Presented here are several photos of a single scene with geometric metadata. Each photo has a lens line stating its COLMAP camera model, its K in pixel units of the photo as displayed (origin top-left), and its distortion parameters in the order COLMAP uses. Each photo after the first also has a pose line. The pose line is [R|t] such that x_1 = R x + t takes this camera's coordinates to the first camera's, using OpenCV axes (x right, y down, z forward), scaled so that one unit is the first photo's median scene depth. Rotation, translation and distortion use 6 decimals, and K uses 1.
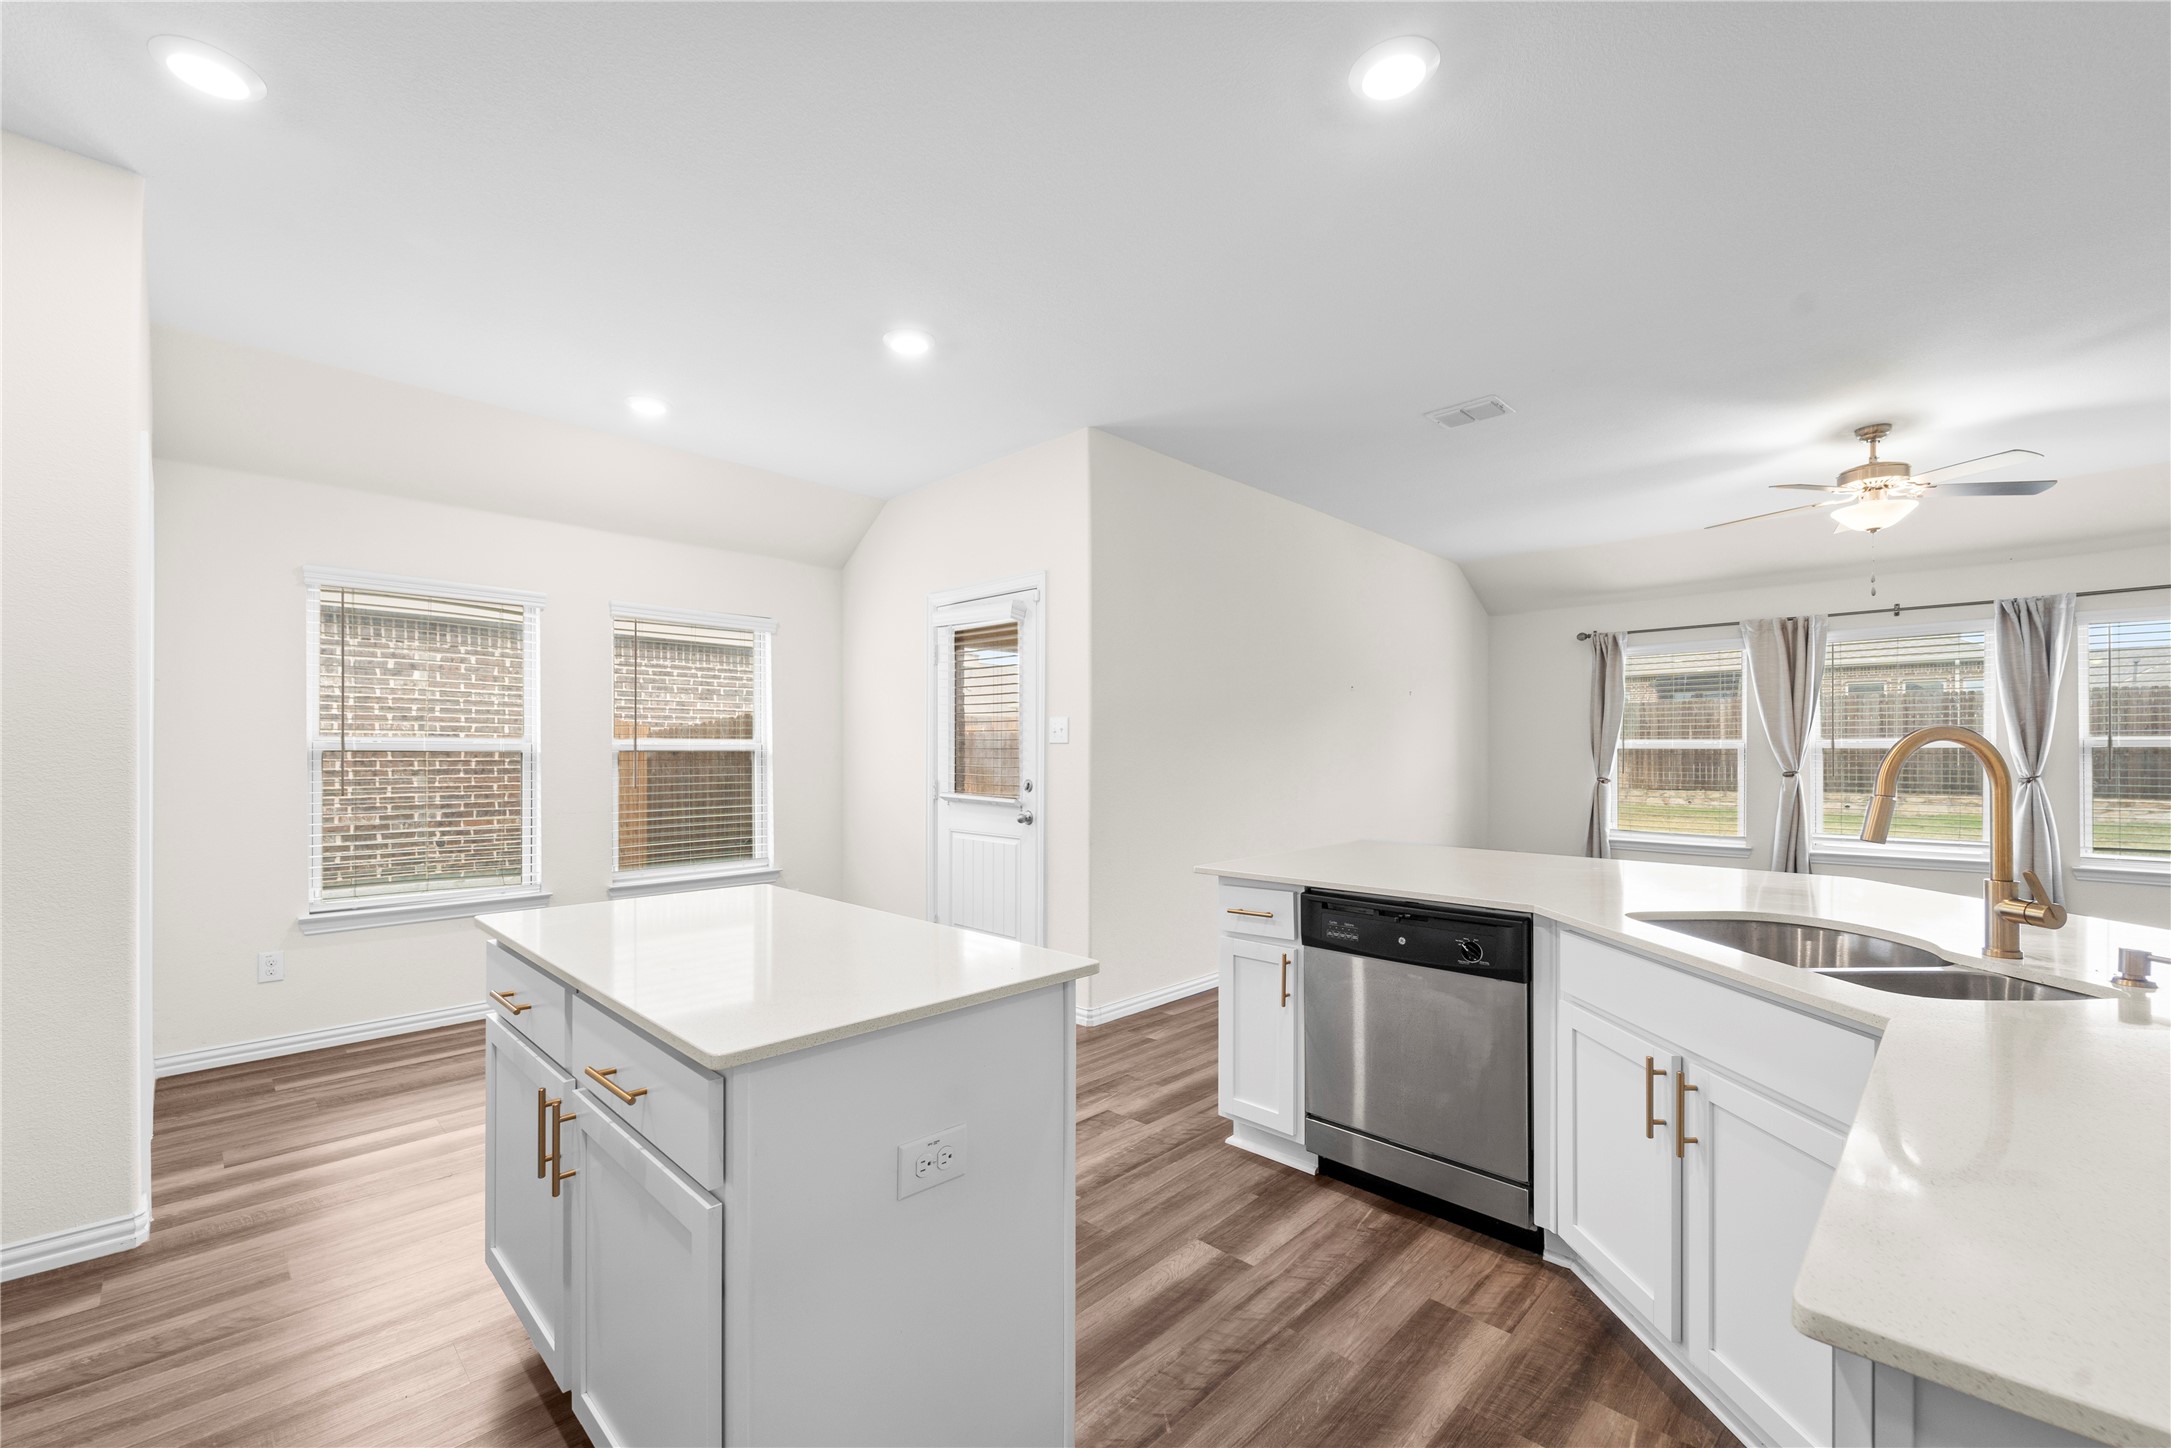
lens RADIAL K [[879.0, 0, 1061.6], [0, 879.0, 748.4], [0, 0, 1]] dist [0.002280, -0.003235]
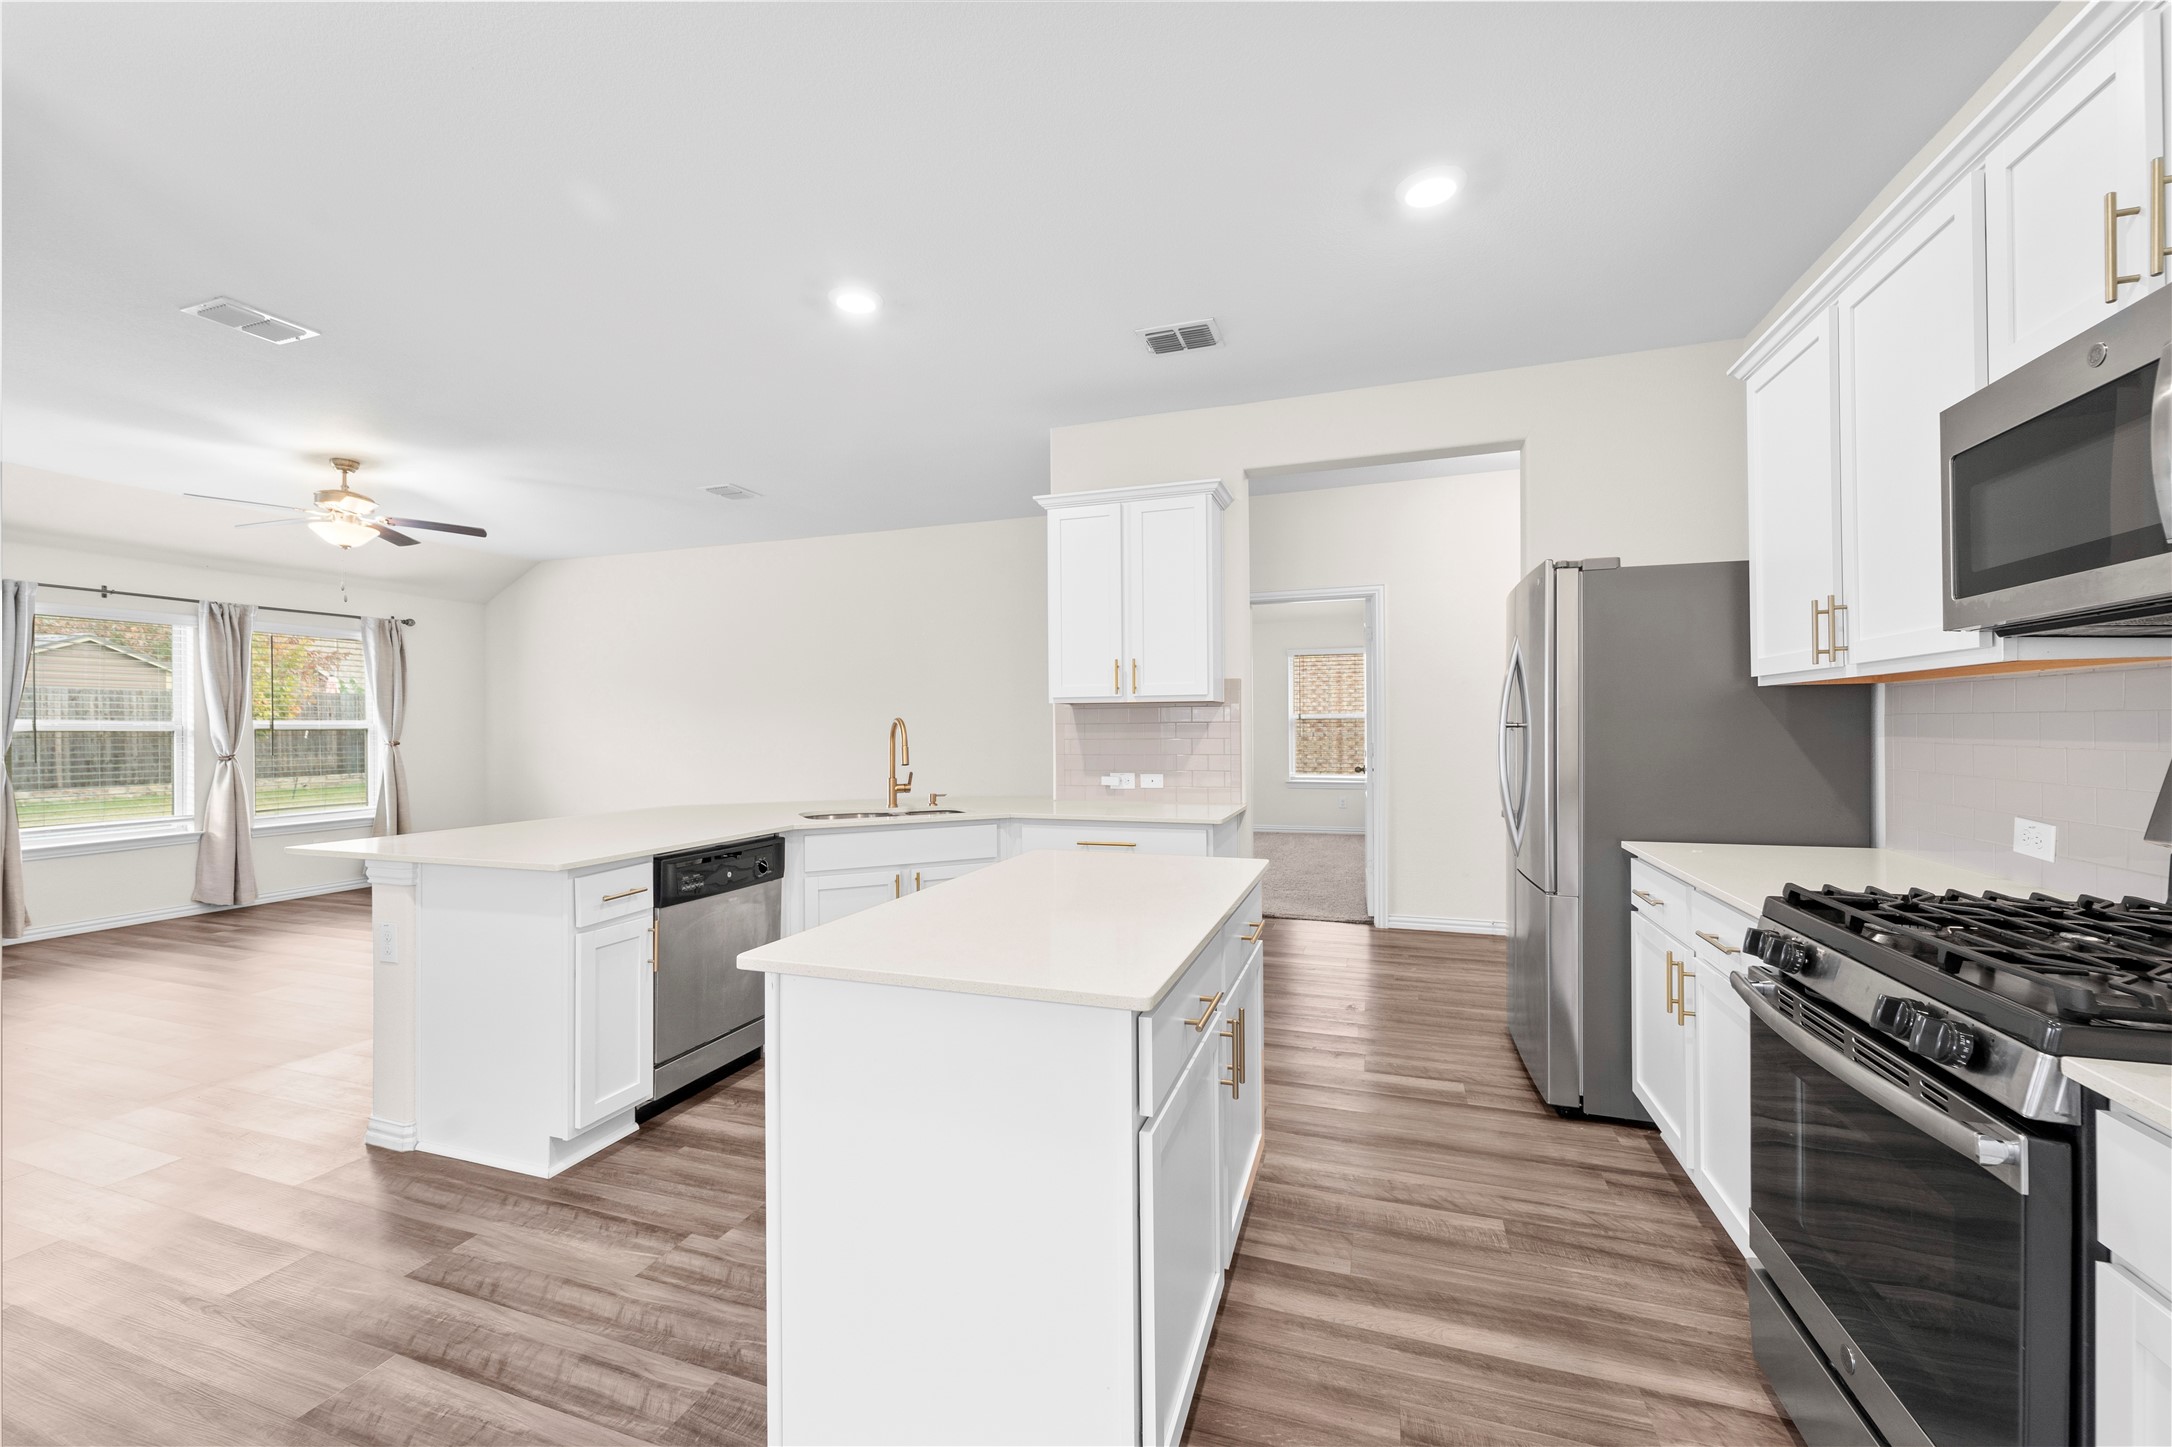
lens RADIAL K [[874.4, 0, 1073.0], [0, 874.4, 726.2], [0, 0, 1]] dist [-0.001652, -0.000493]
pose [[-0.437336, 0.005585, 0.899281, -0.447876], [0.004428, 0.999982, -0.004057, 0.002921], [-0.899287, 0.002208, -0.437353, 0.495660]]
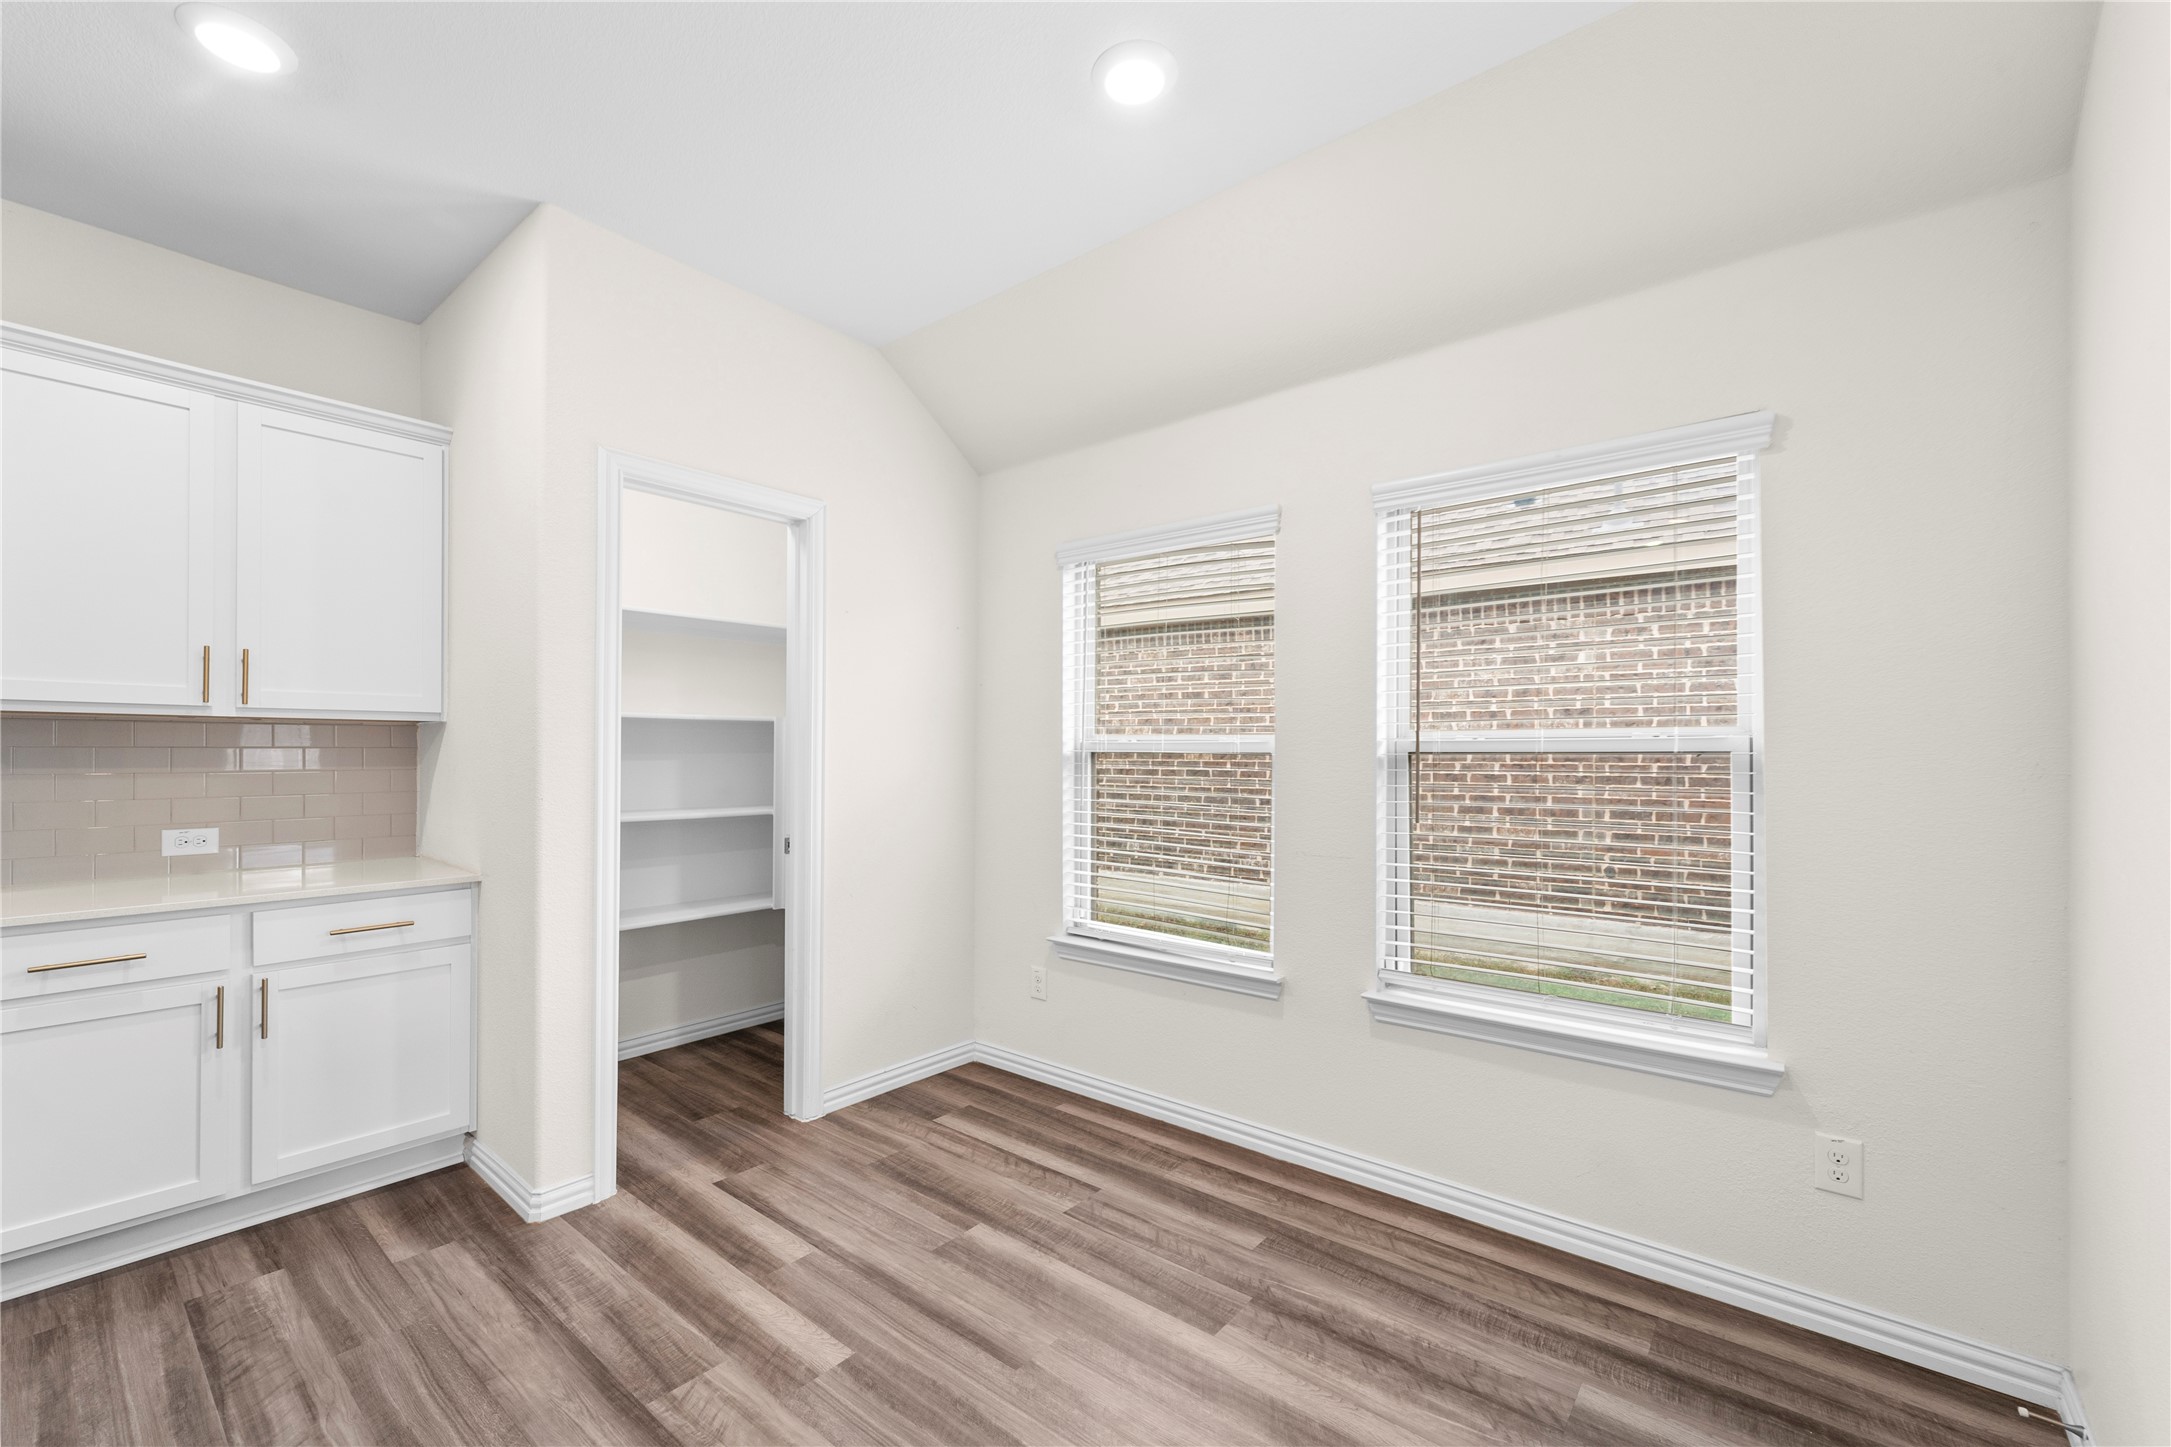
lens RADIAL K [[879.0, 0, 1061.6], [0, 879.0, 747.9], [0, 0, 1]] dist [0.002280, -0.003235]
pose [[0.099471, -0.003251, -0.995035, 0.024658], [0.000007, 0.999995, -0.003267, 0.001395], [0.995040, 0.000318, 0.099471, 0.661062]]
